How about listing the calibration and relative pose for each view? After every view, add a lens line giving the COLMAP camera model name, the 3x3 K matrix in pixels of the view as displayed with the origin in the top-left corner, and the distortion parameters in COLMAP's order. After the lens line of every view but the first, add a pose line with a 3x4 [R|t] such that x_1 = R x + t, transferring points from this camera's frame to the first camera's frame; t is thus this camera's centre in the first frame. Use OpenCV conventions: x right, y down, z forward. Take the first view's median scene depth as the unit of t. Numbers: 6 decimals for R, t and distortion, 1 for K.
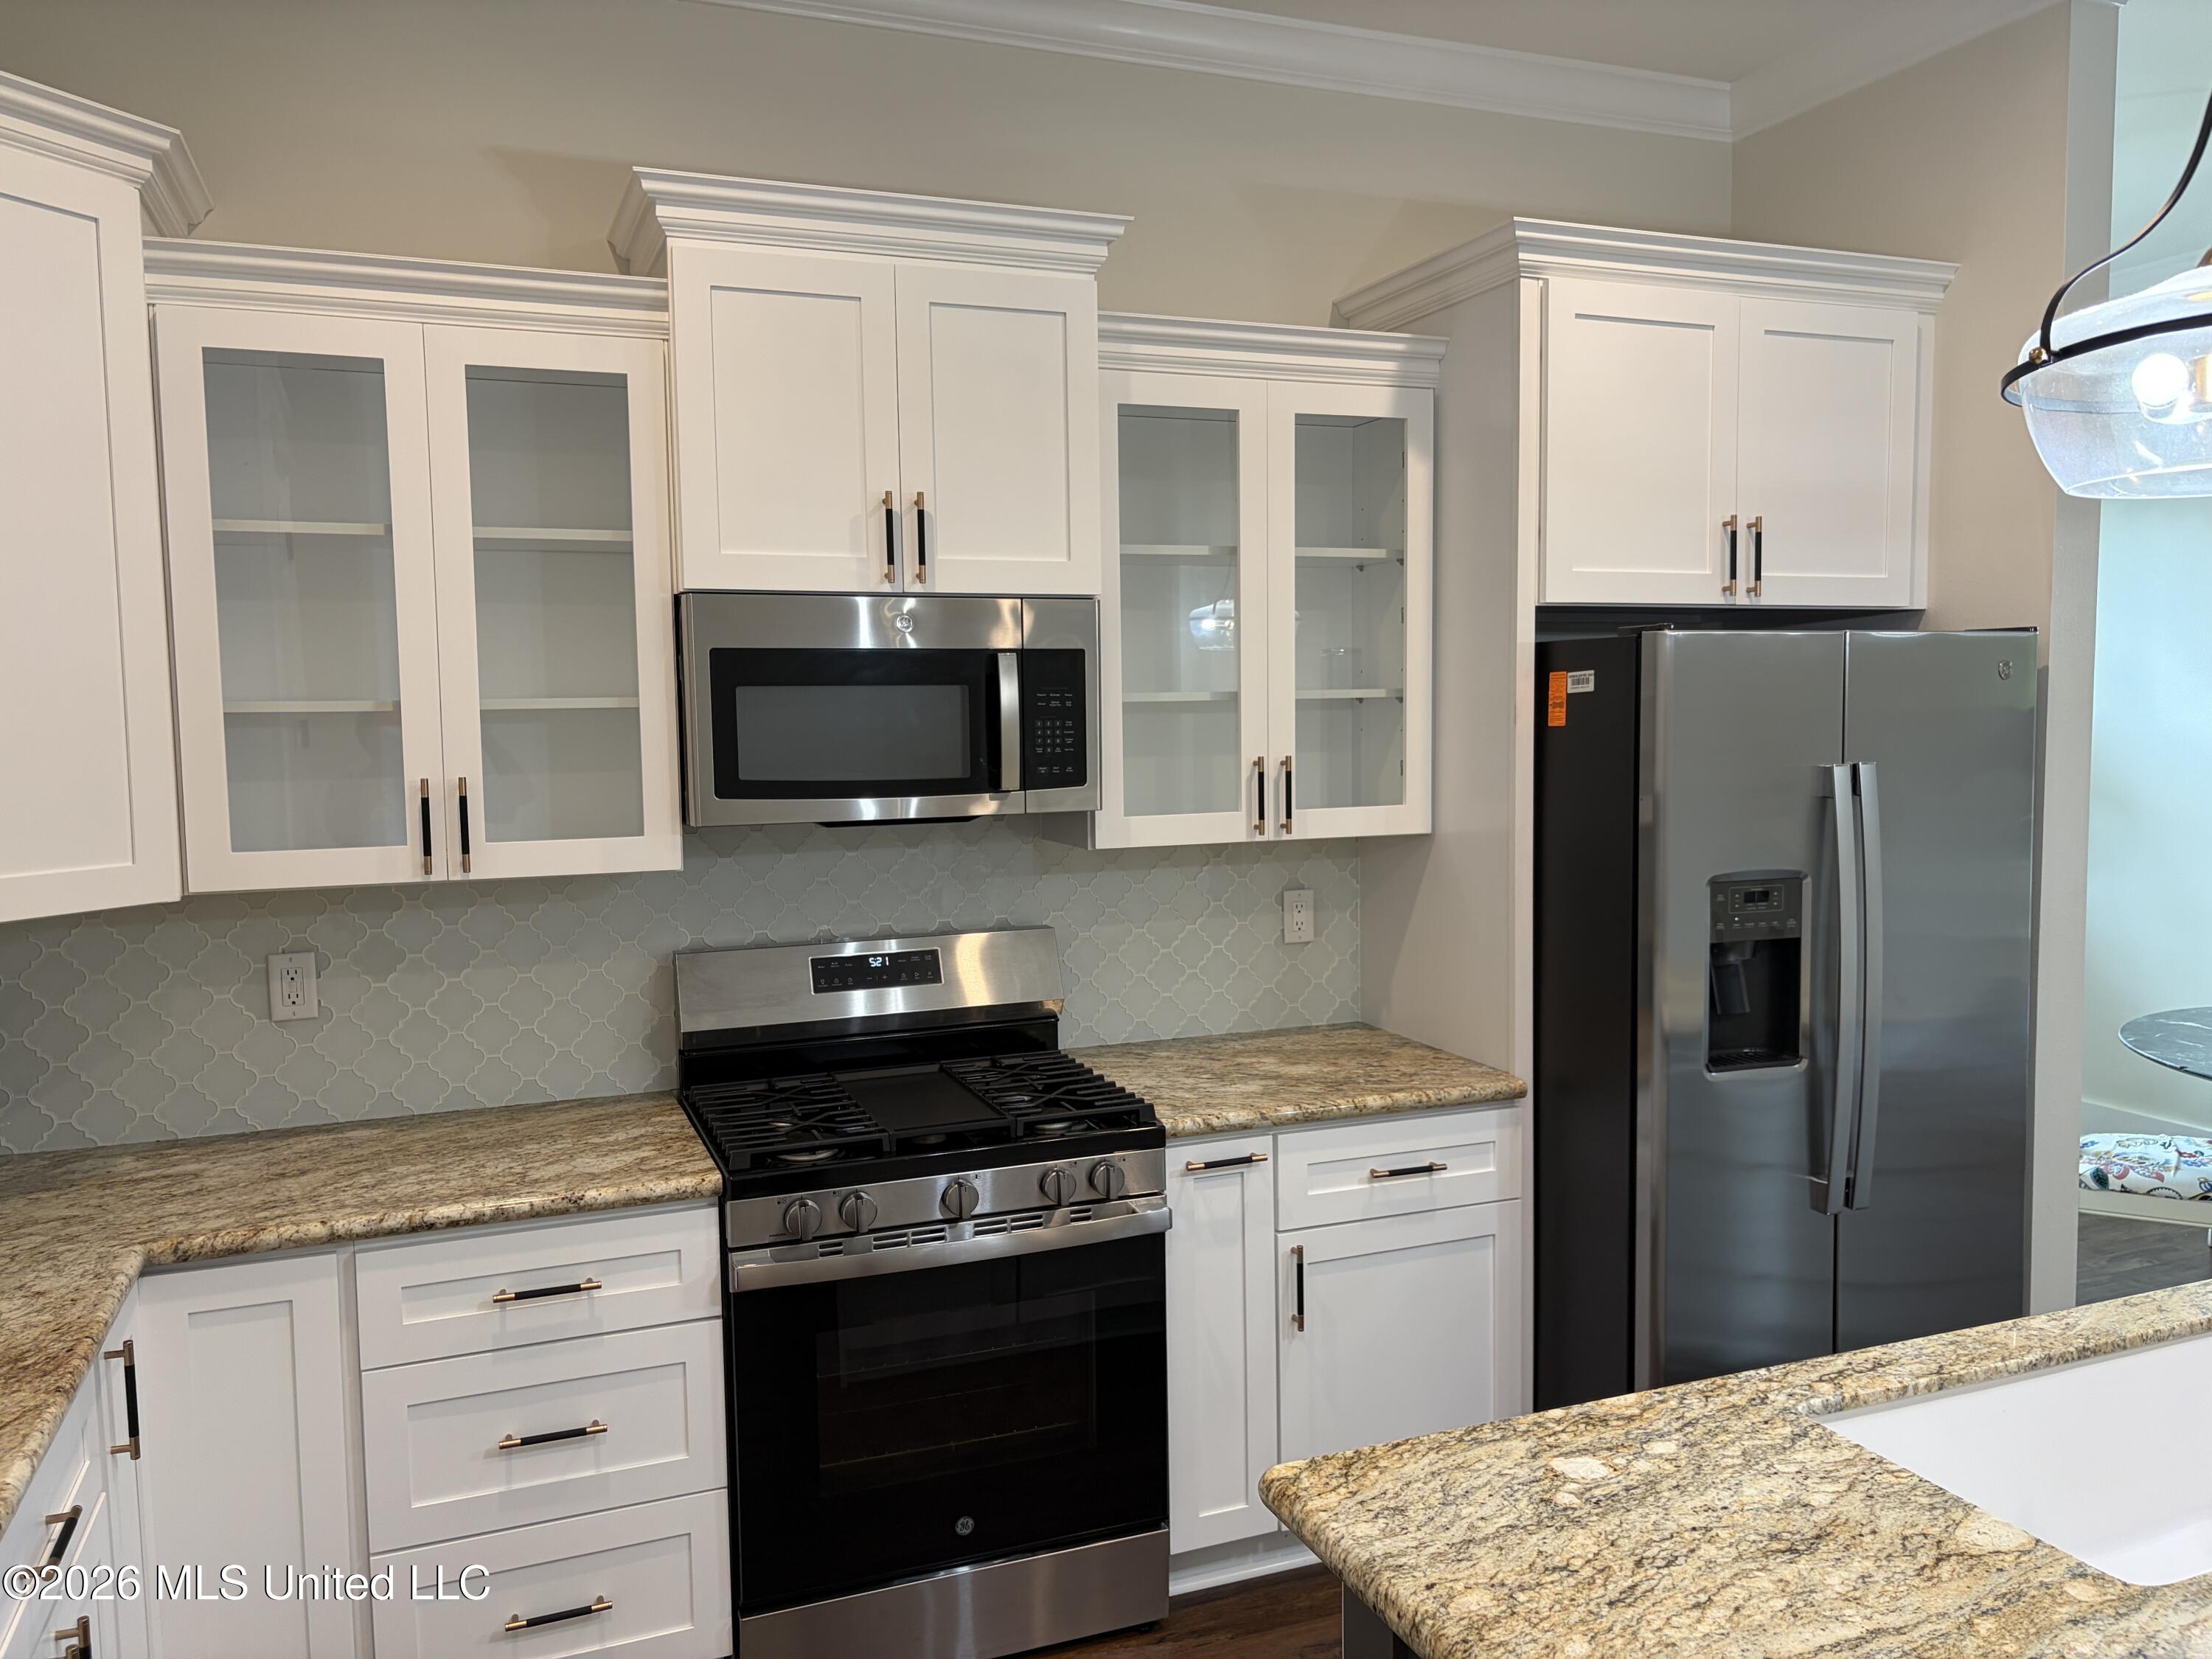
lens RADIAL K [[1678.4, 0, 1120.0], [0, 1678.4, 840.8], [0, 0, 1]] dist [0.051015, -0.060587]
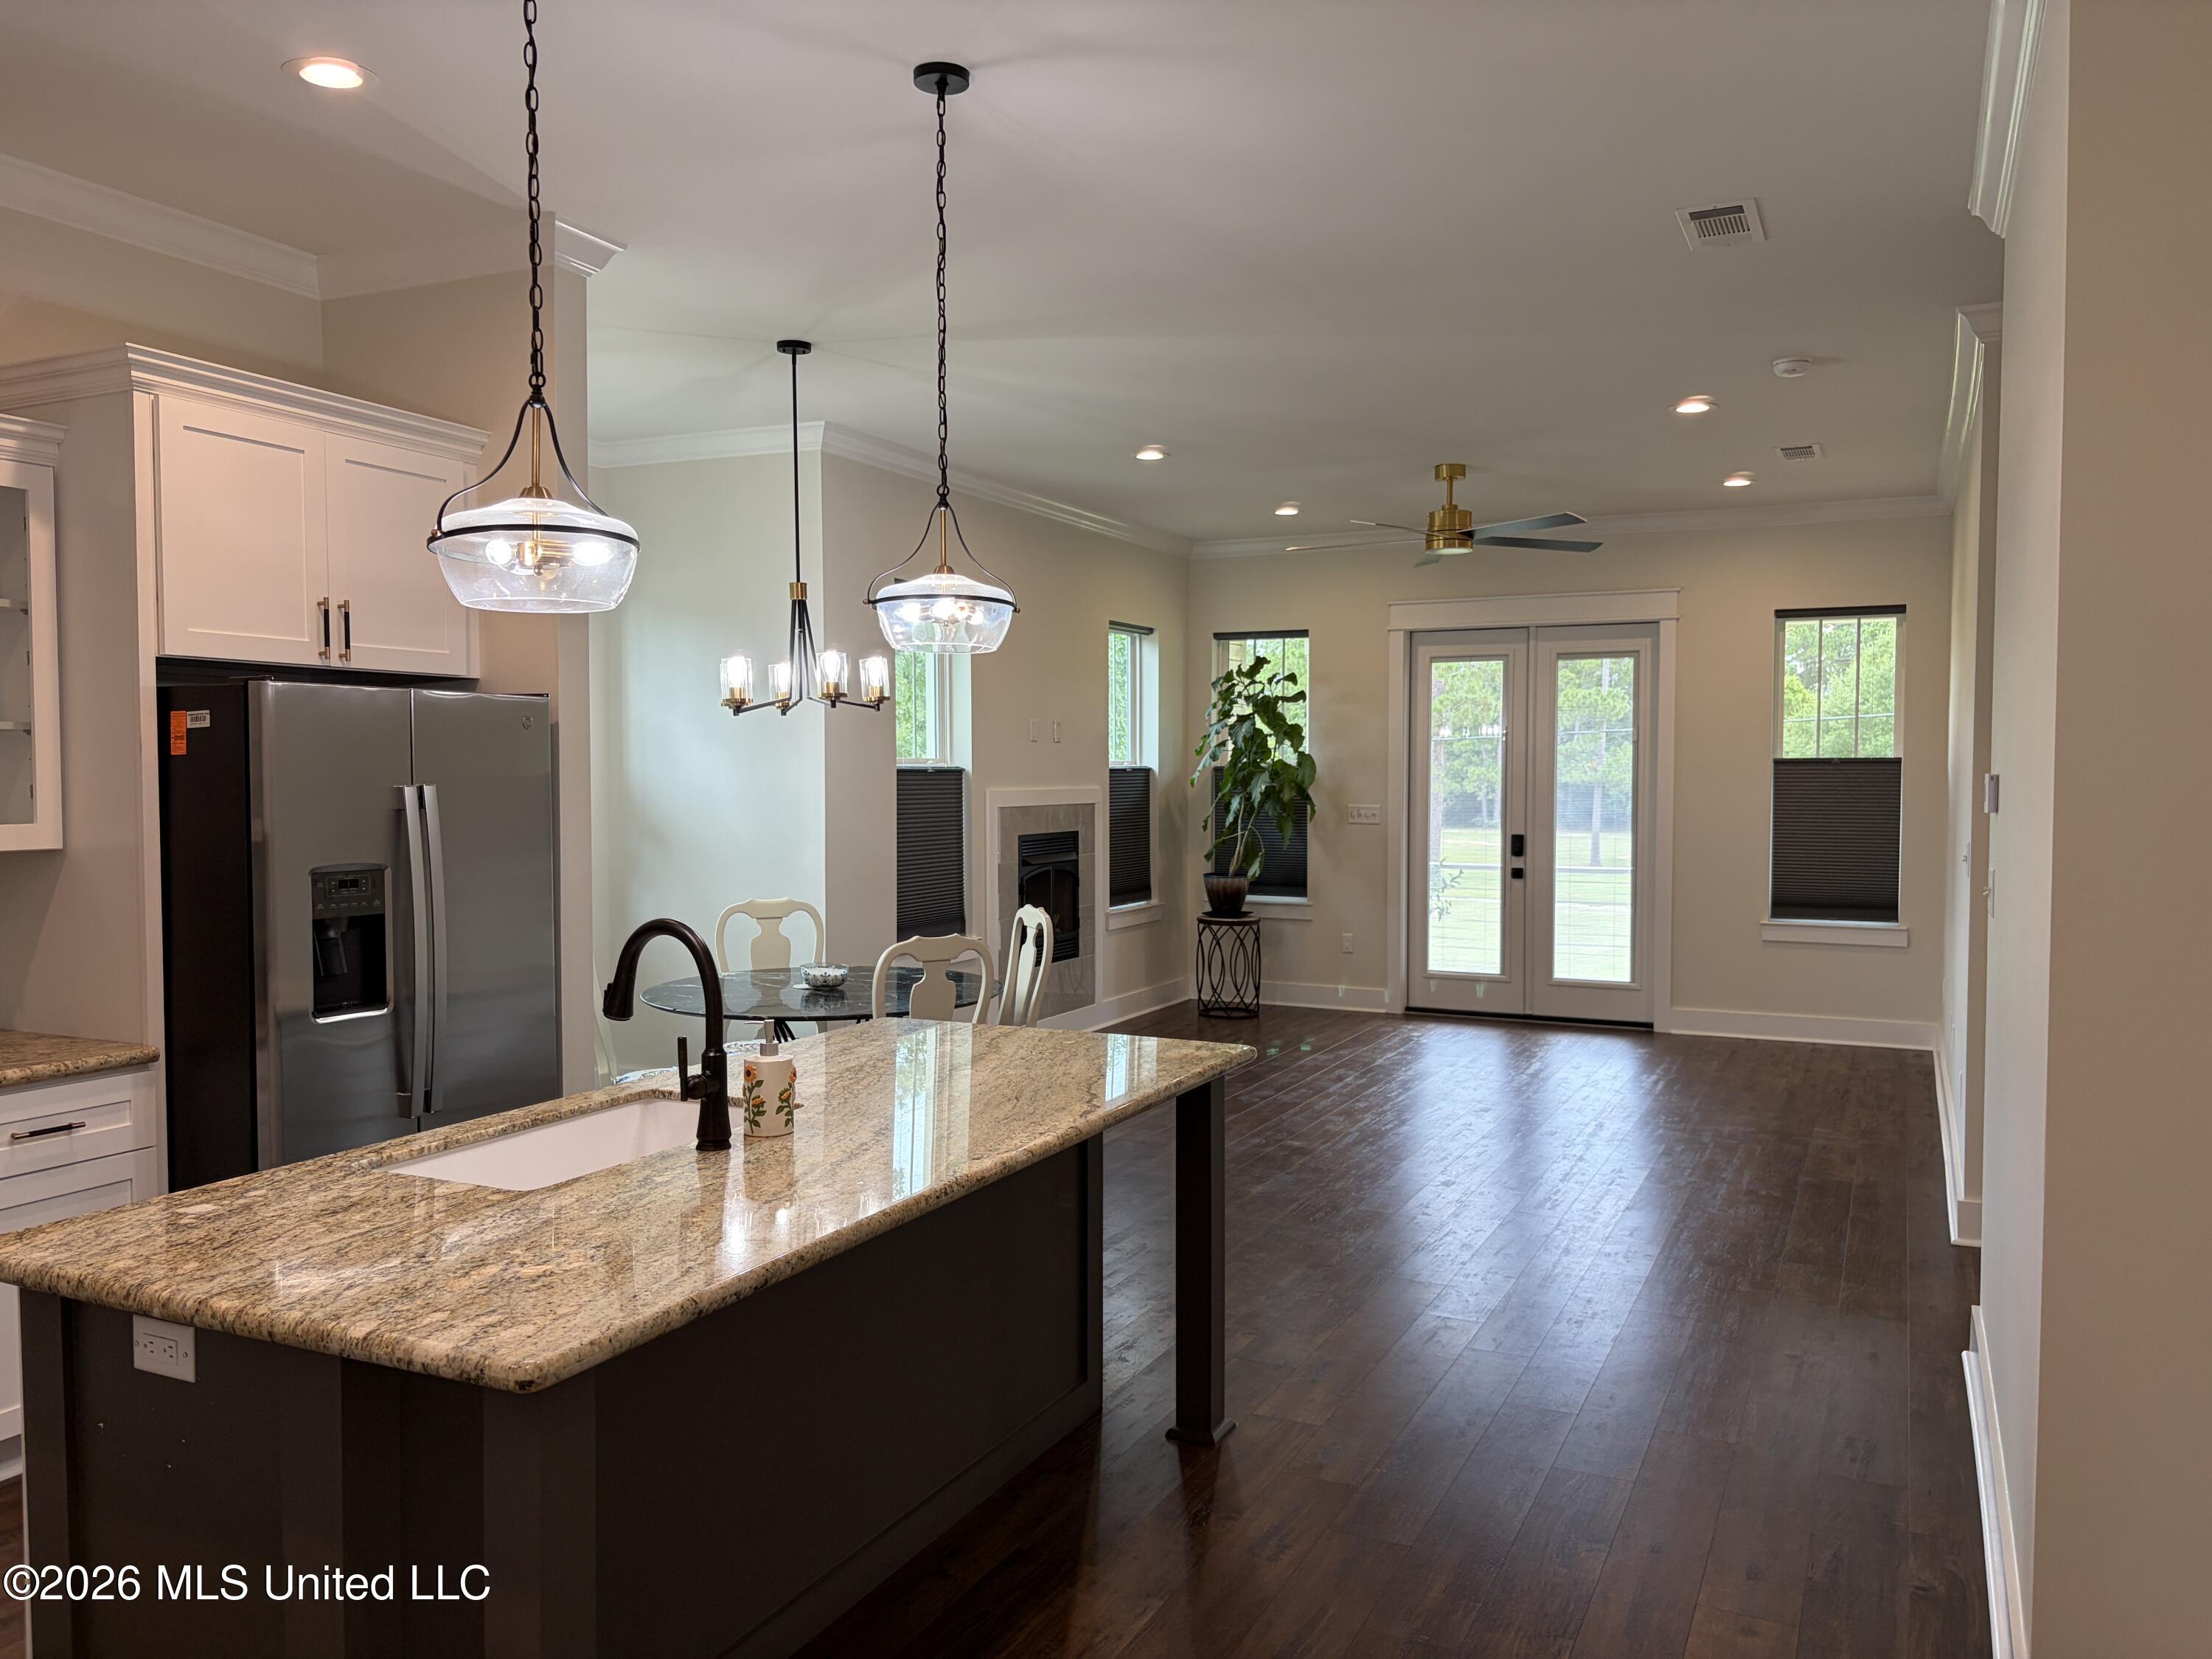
lens RADIAL K [[1678.4, 0, 1105.4], [0, 1678.4, 843.3], [0, 0, 1]] dist [0.051015, -0.060587]
pose [[0.735228, -0.013398, 0.677688, -0.088992], [0.044474, 0.998604, -0.028507, 0.066390], [-0.676359, 0.051099, 0.734797, -0.390484]]
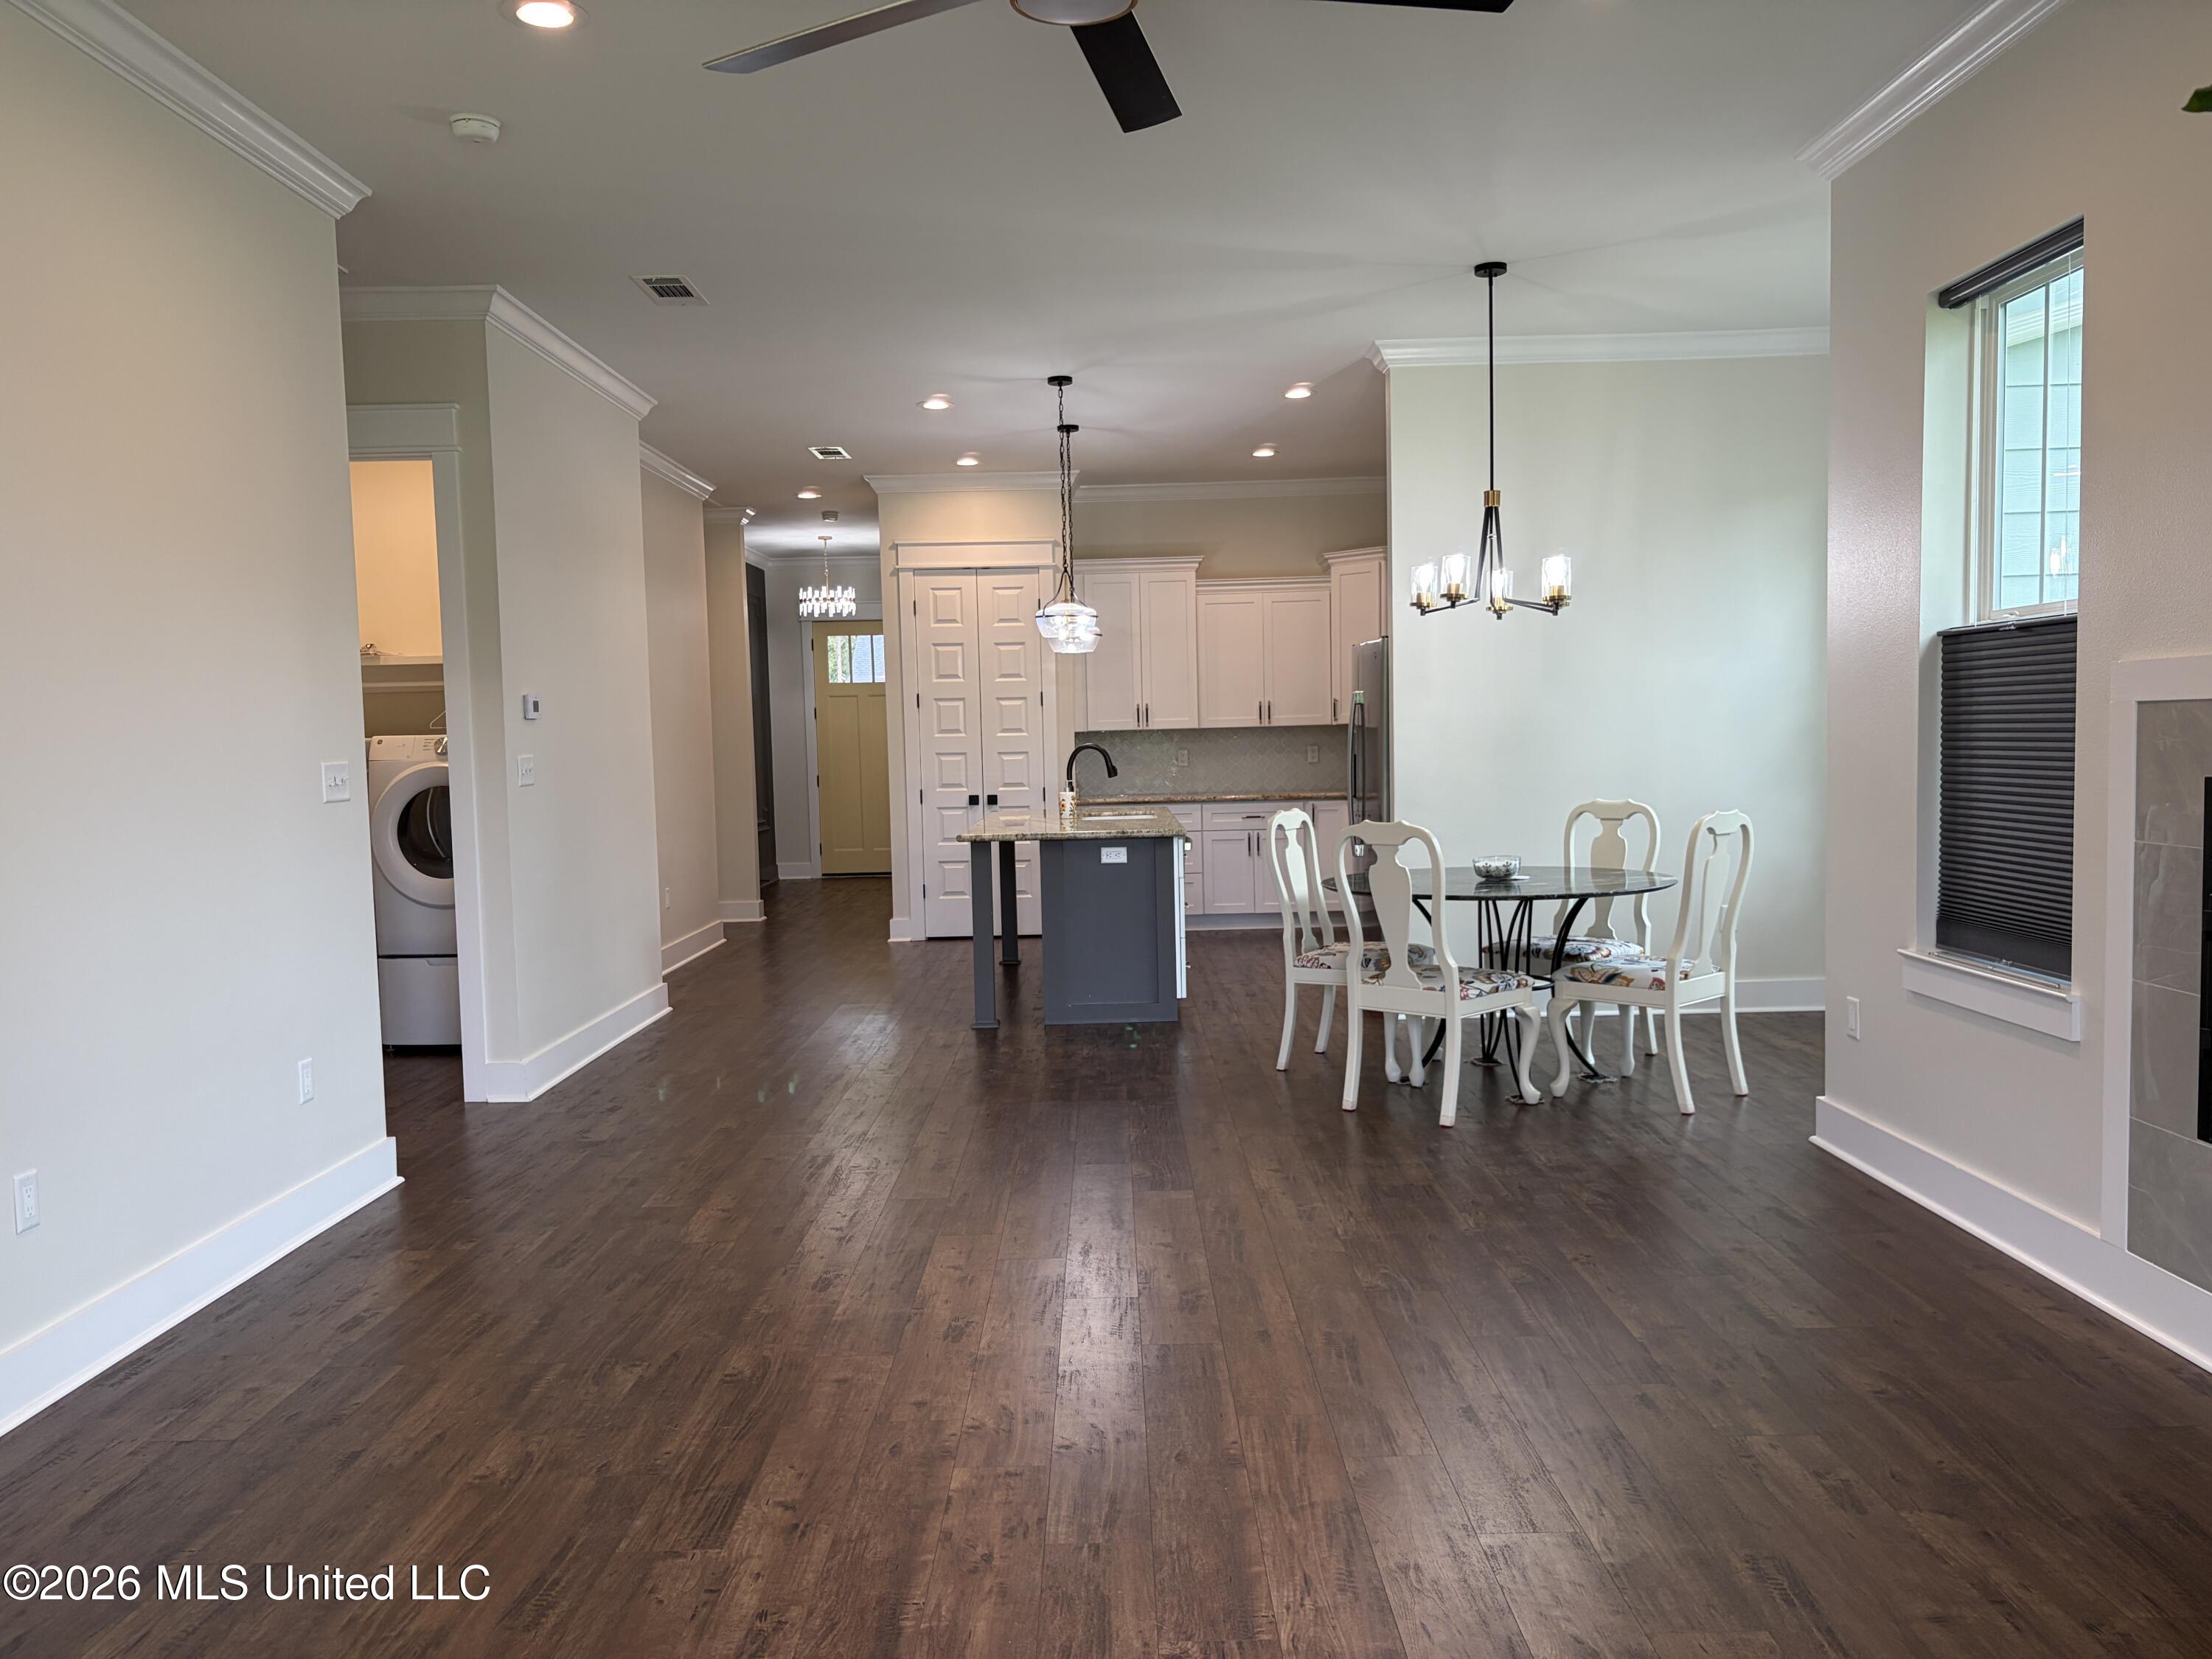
lens RADIAL K [[1678.4, 0, 1123.6], [0, 1678.4, 864.3], [0, 0, 1]] dist [0.051015, -0.060587]
pose [[-0.367744, 0.094818, -0.925081, 3.181029], [-0.052266, 0.991108, 0.122363, -0.085019], [0.928457, 0.093349, -0.359518, 1.687947]]
